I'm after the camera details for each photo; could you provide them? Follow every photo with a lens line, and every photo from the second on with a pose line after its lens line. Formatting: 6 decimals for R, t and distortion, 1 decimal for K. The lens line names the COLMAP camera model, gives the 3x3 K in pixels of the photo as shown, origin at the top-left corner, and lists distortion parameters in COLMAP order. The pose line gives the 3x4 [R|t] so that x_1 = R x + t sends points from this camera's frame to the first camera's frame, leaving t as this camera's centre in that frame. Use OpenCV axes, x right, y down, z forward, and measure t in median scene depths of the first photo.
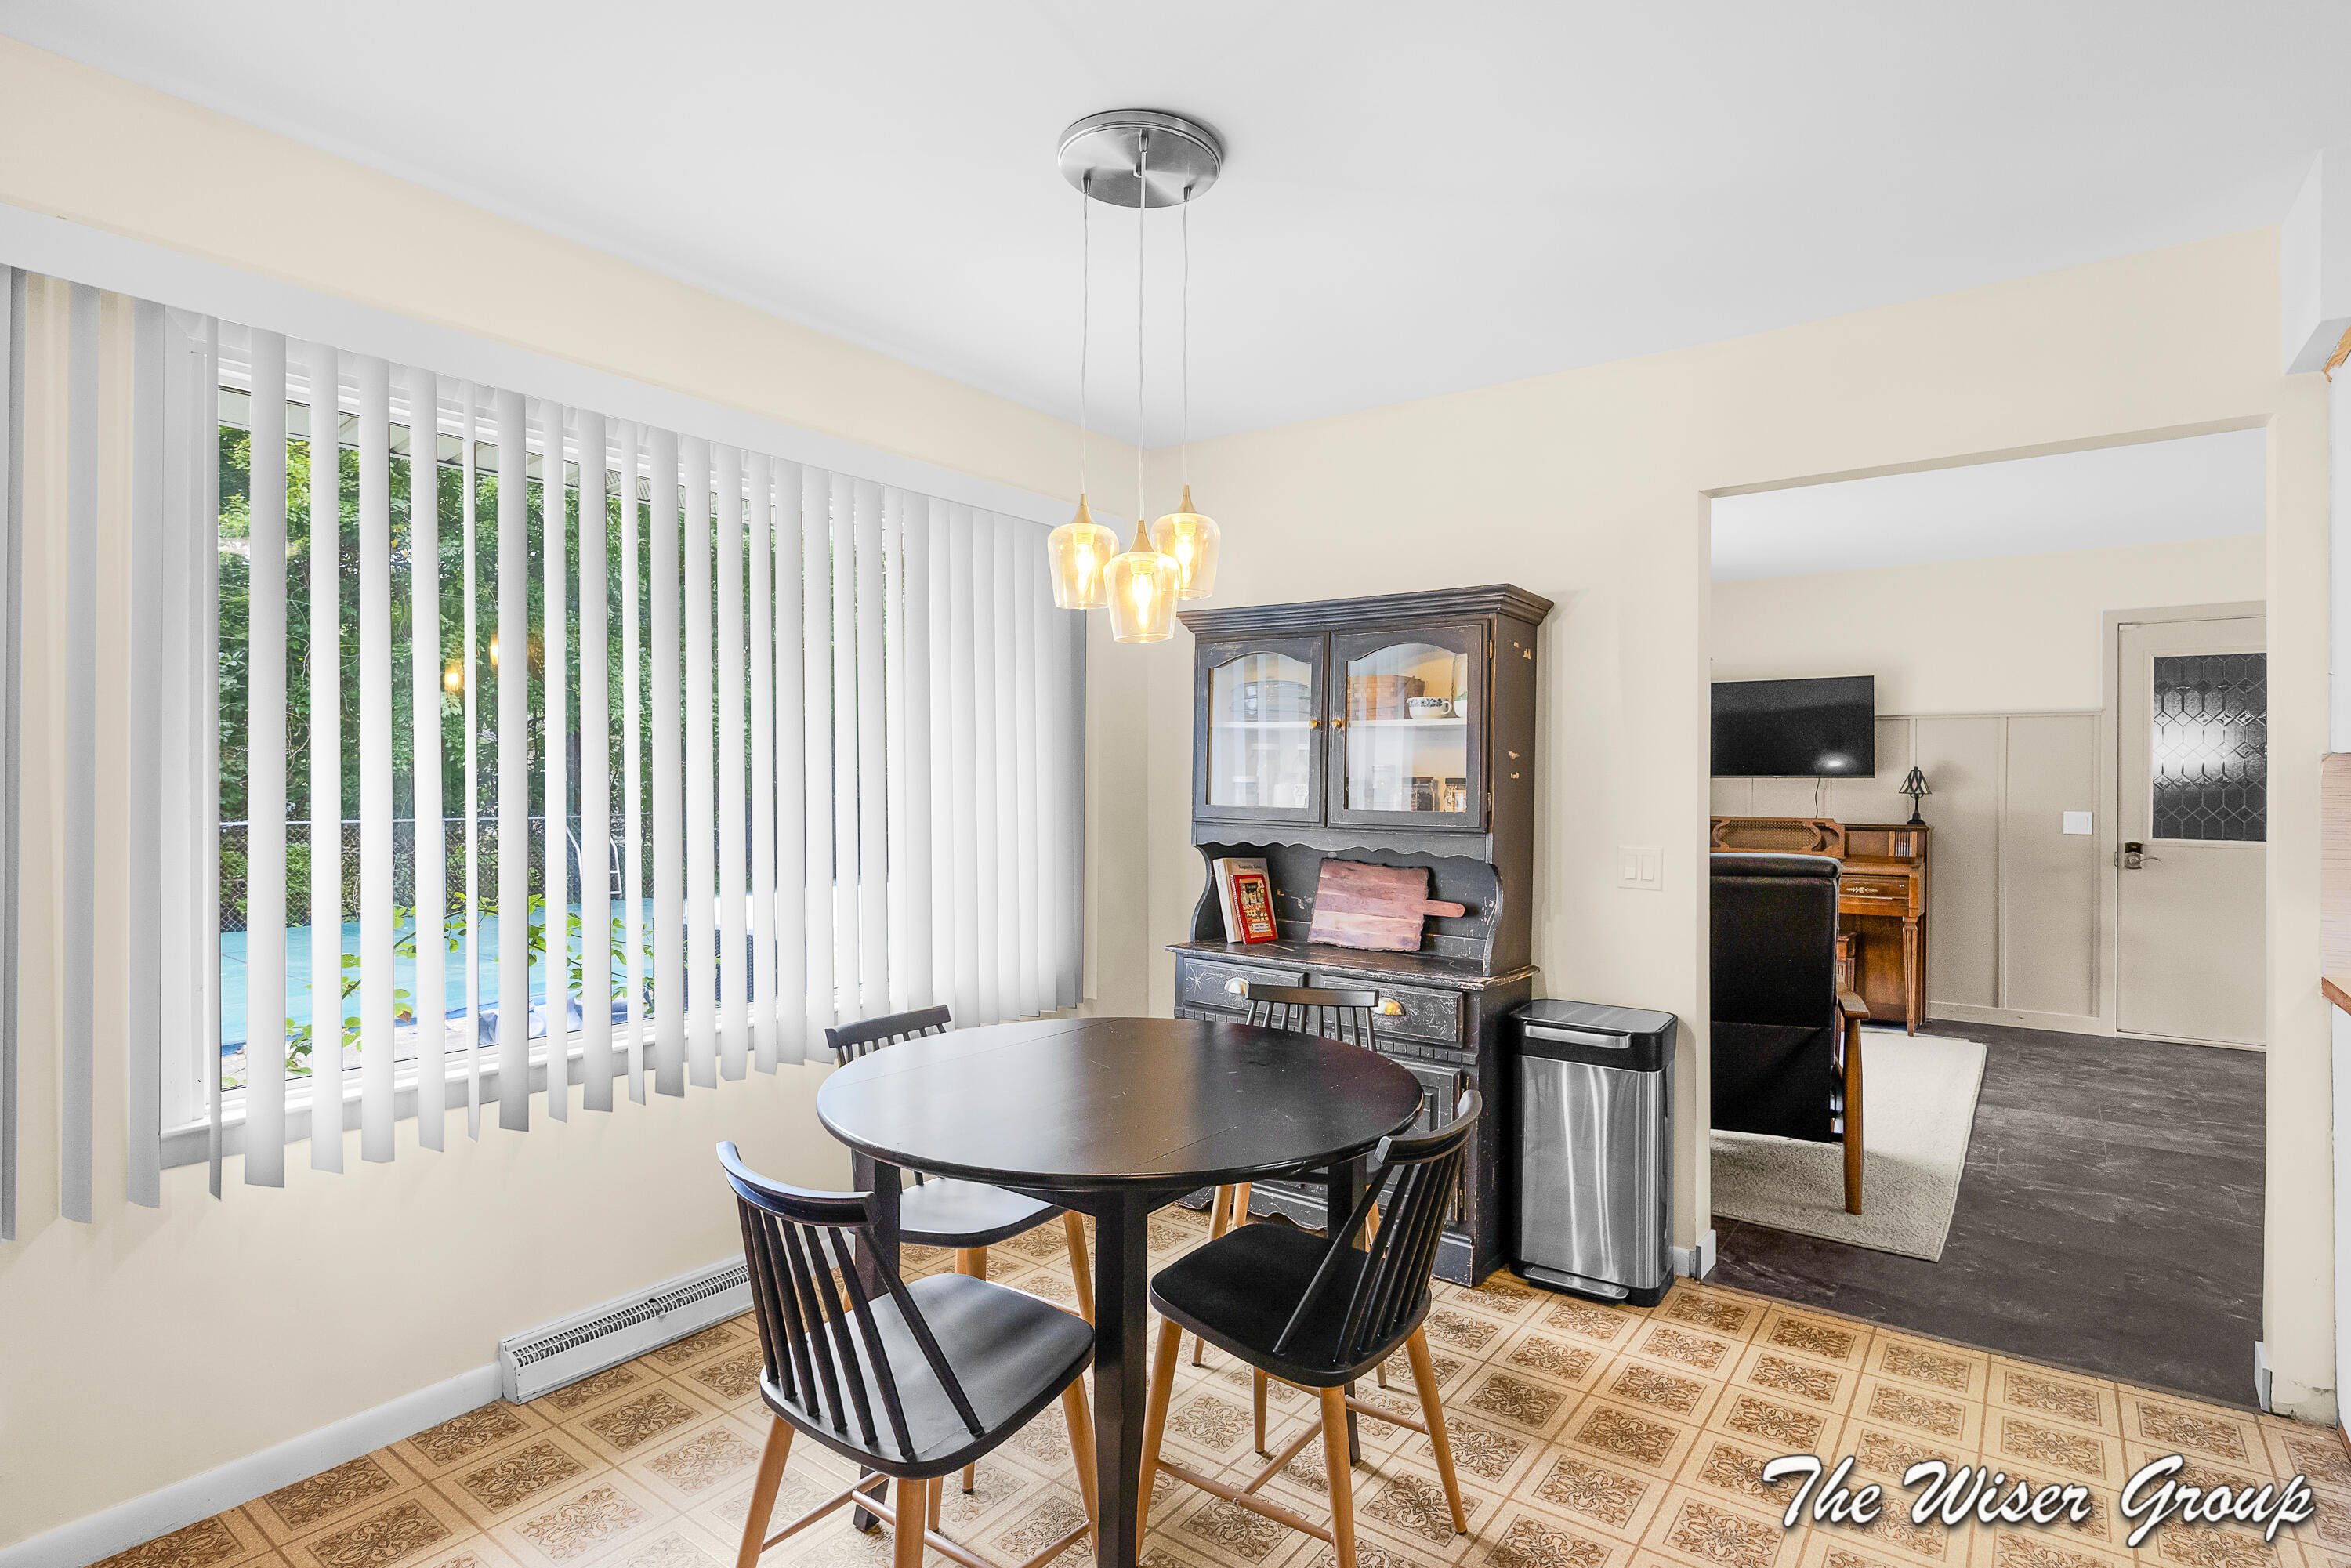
lens RADIAL K [[1171.9, 0, 1181.1], [0, 1171.9, 783.8], [0, 0, 1]] dist [-0.004433, -0.000557]
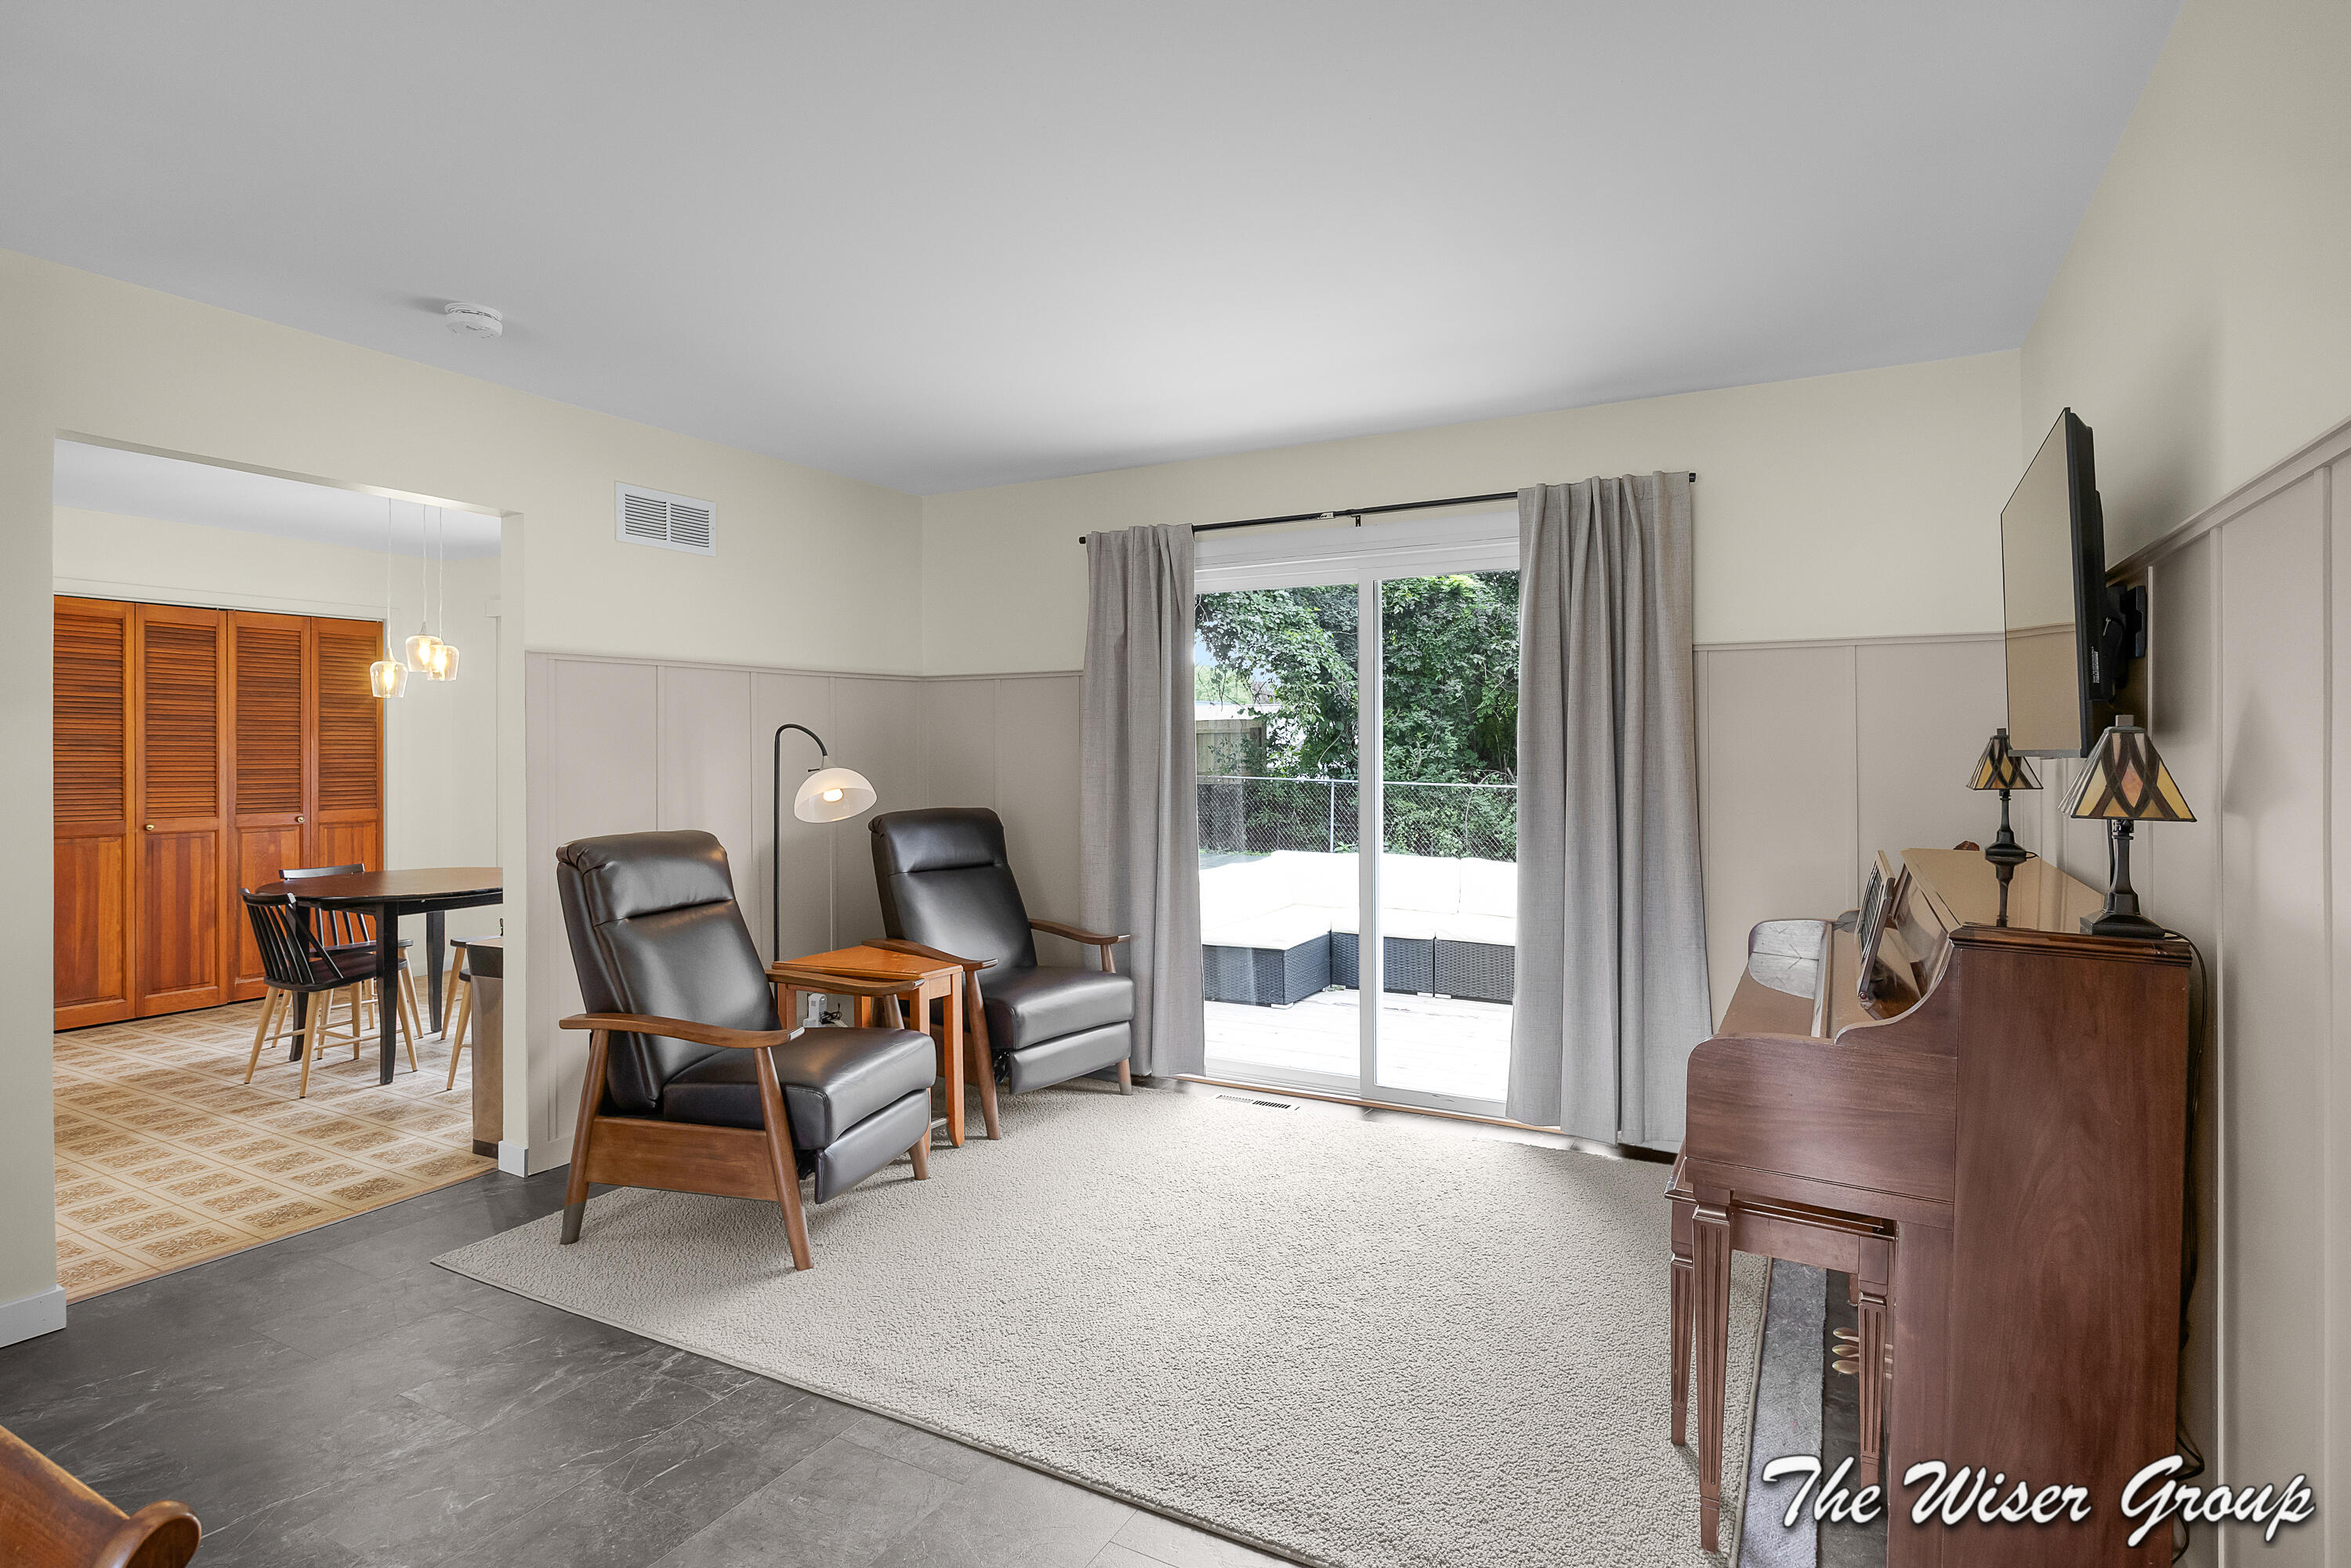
lens RADIAL K [[1171.9, 0, 1186.4], [0, 1171.9, 765.4], [0, 0, 1]] dist [-0.004433, -0.000557]
pose [[0.151479, 0.009975, -0.988410, 2.022441], [-0.008673, 0.999924, 0.008762, -0.011491], [0.988422, 0.007245, 0.151554, 1.760919]]
